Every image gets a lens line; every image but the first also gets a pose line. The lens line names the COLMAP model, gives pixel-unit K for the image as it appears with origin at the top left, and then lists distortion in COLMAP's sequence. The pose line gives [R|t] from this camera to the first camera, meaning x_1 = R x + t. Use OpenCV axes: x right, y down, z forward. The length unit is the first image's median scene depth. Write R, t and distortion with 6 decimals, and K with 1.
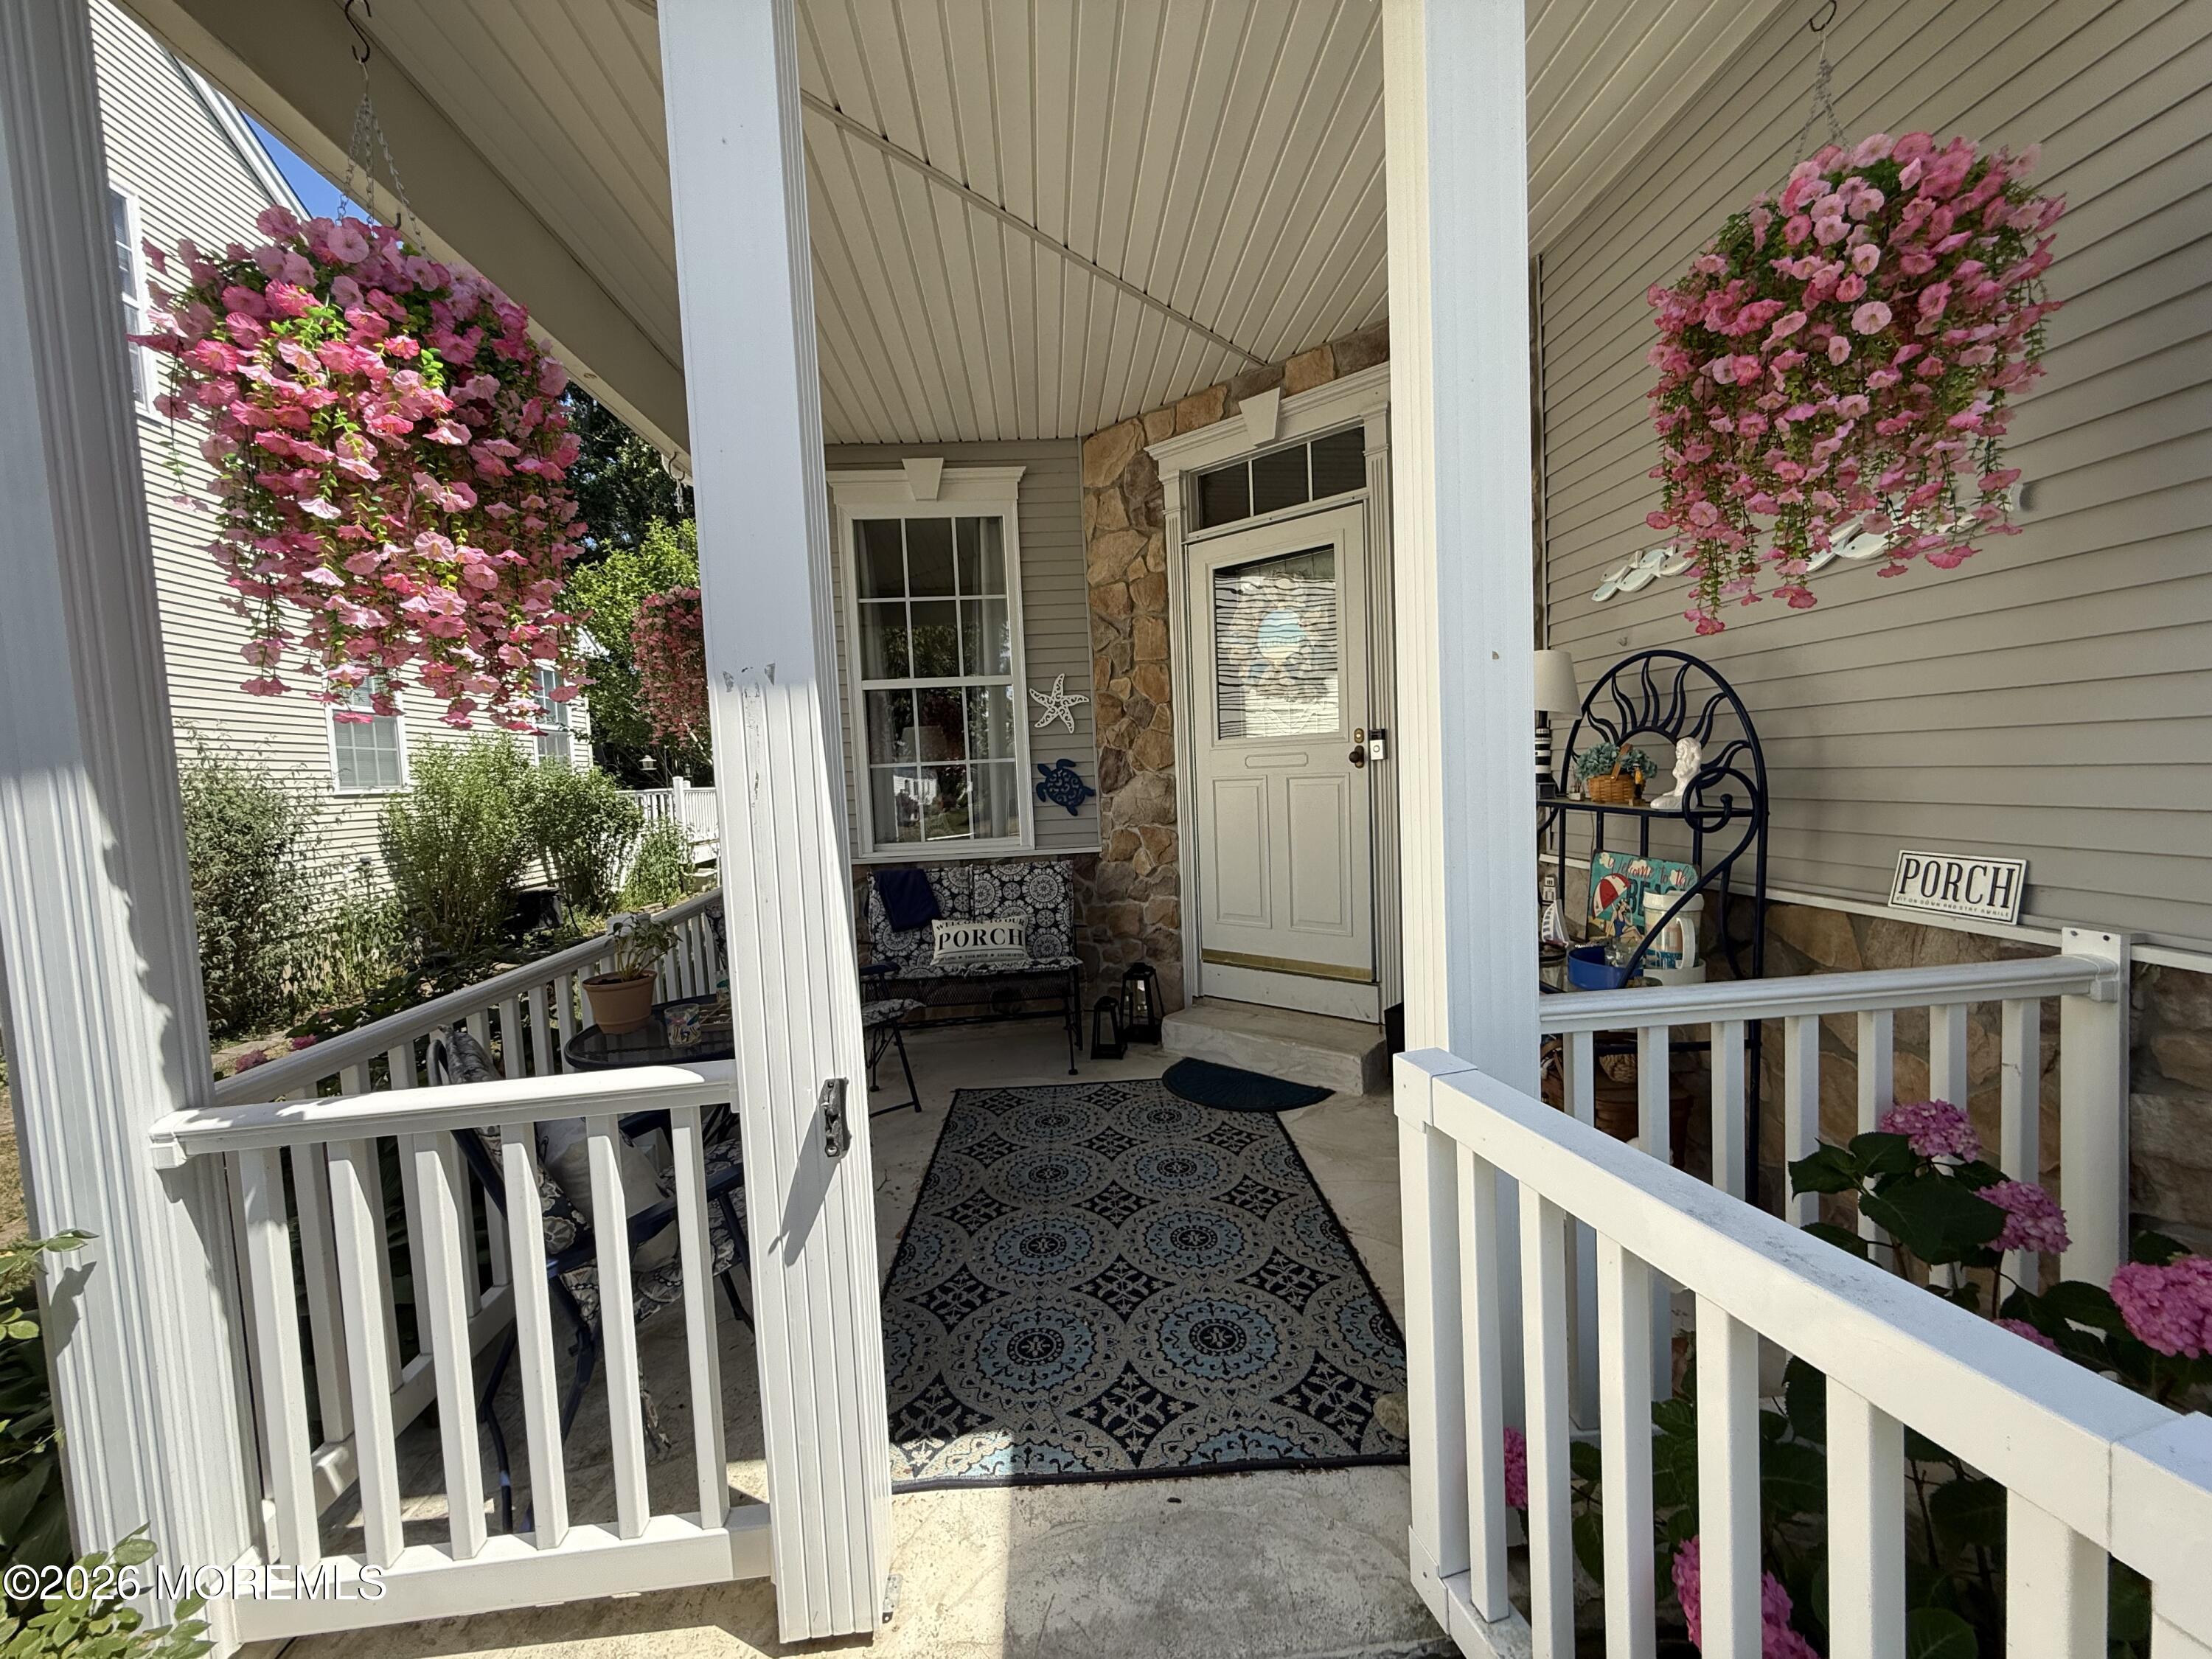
lens RADIAL K [[881.8, 0, 1106.0], [0, 881.8, 829.5], [0, 0, 1]] dist [0.001021, -0.000258]
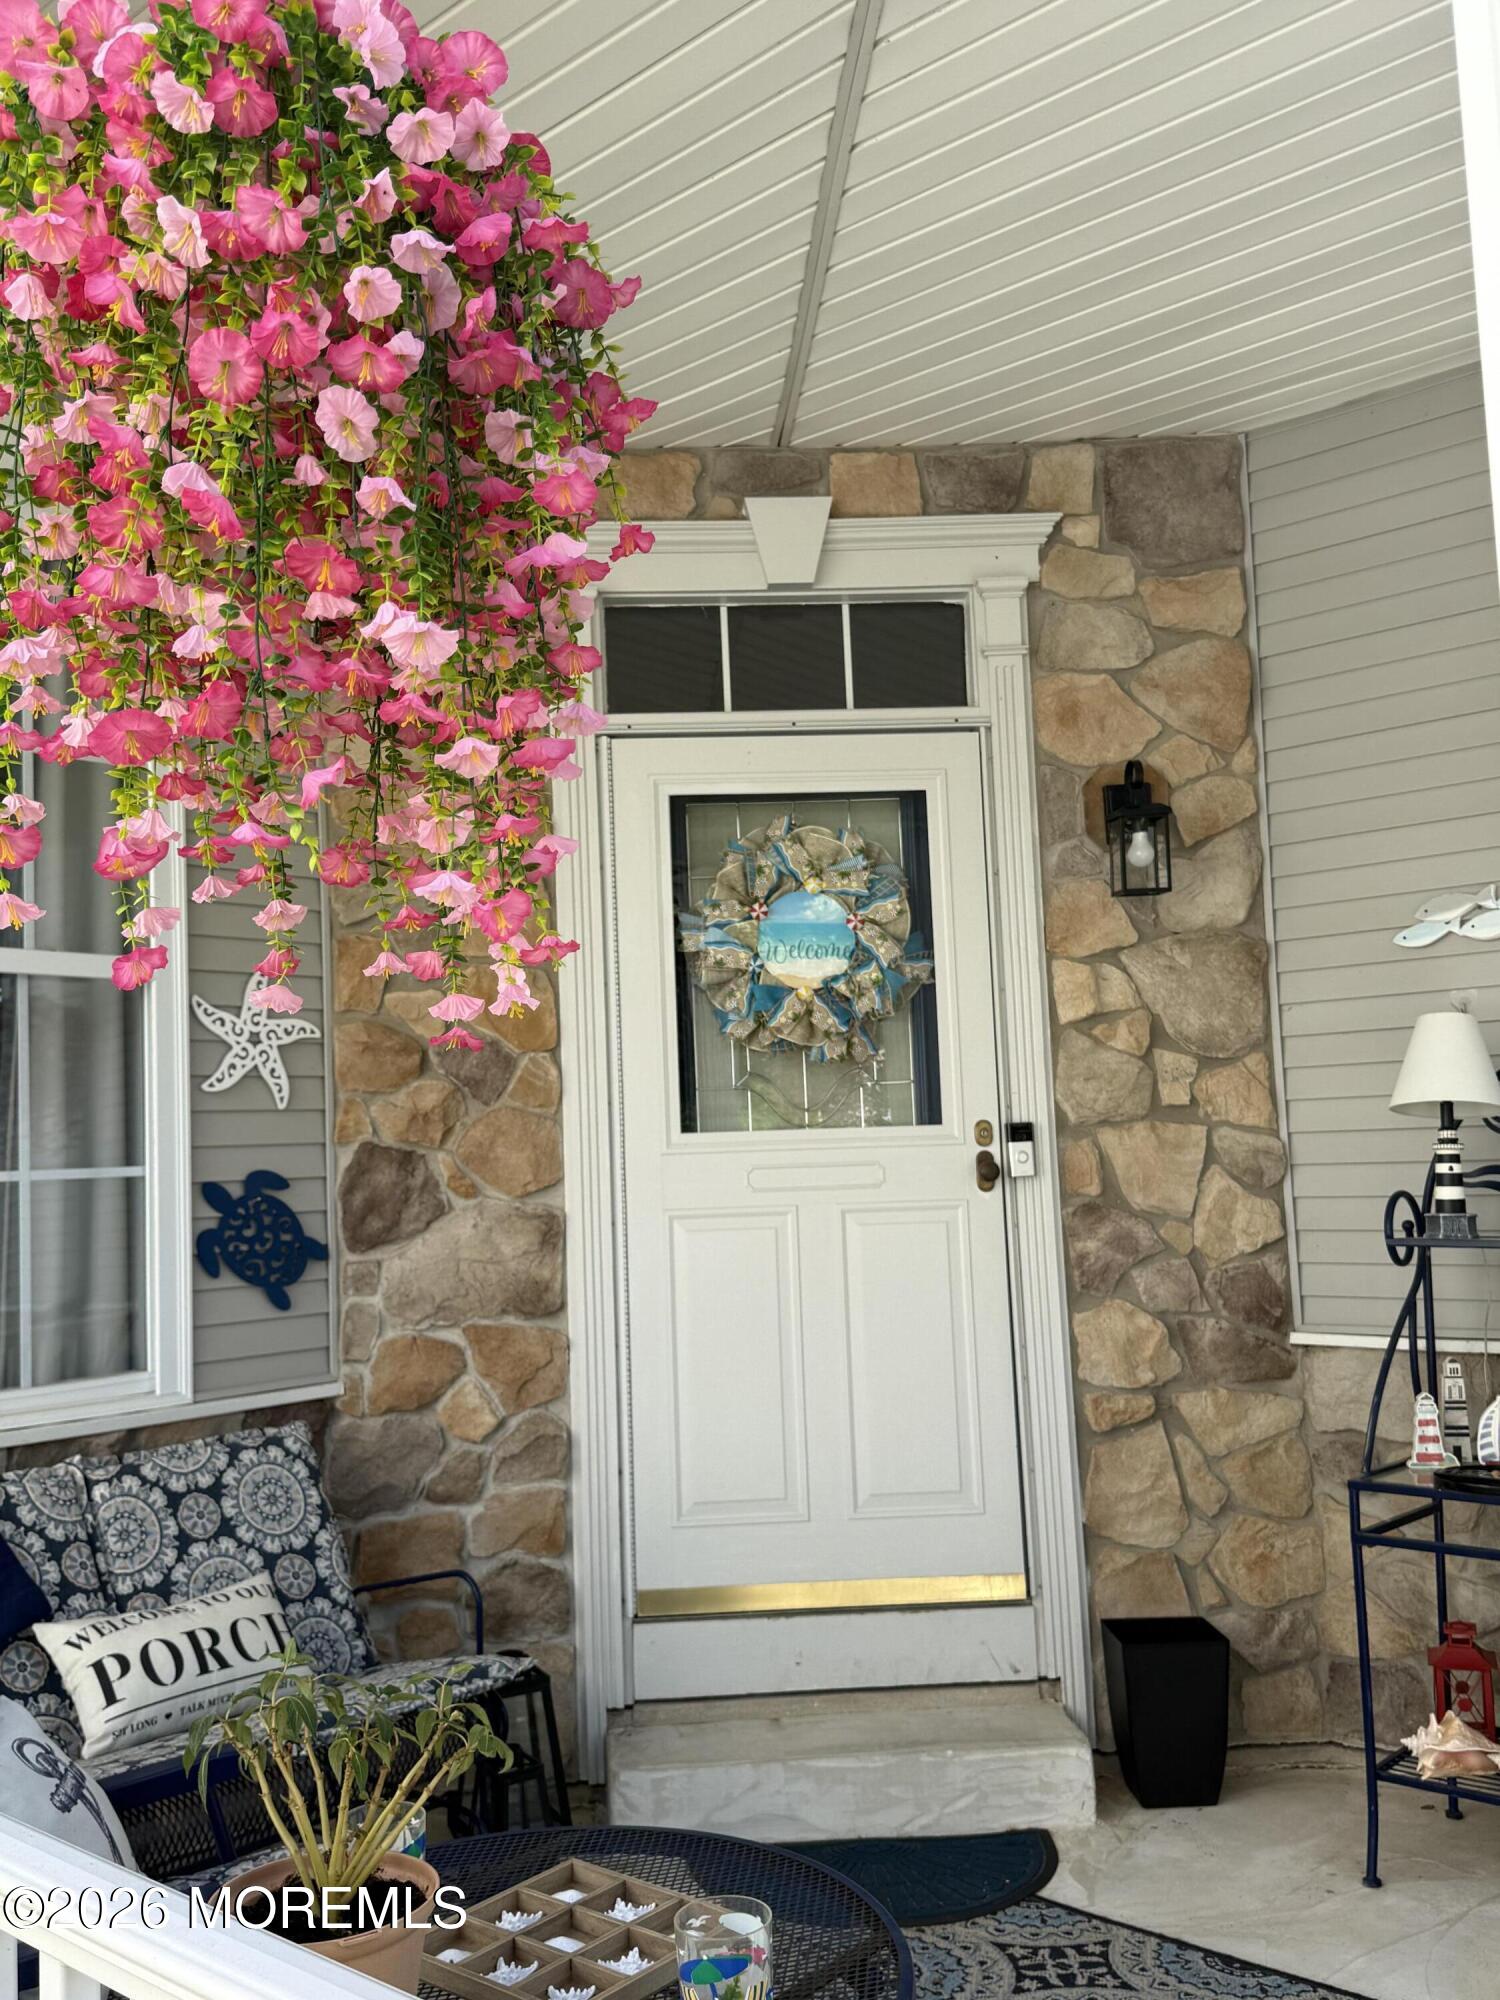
lens RADIAL K [[1800.6, 0, 750.0], [0, 1800.6, 1000.0], [0, 0, 1]] dist [0.140484, -0.258146]
pose [[0.708232, 0.080832, 0.701337, -0.513680], [0.050000, 0.985186, -0.164038, -0.008088], [-0.704207, 0.151244, 0.693699, 0.250715]]
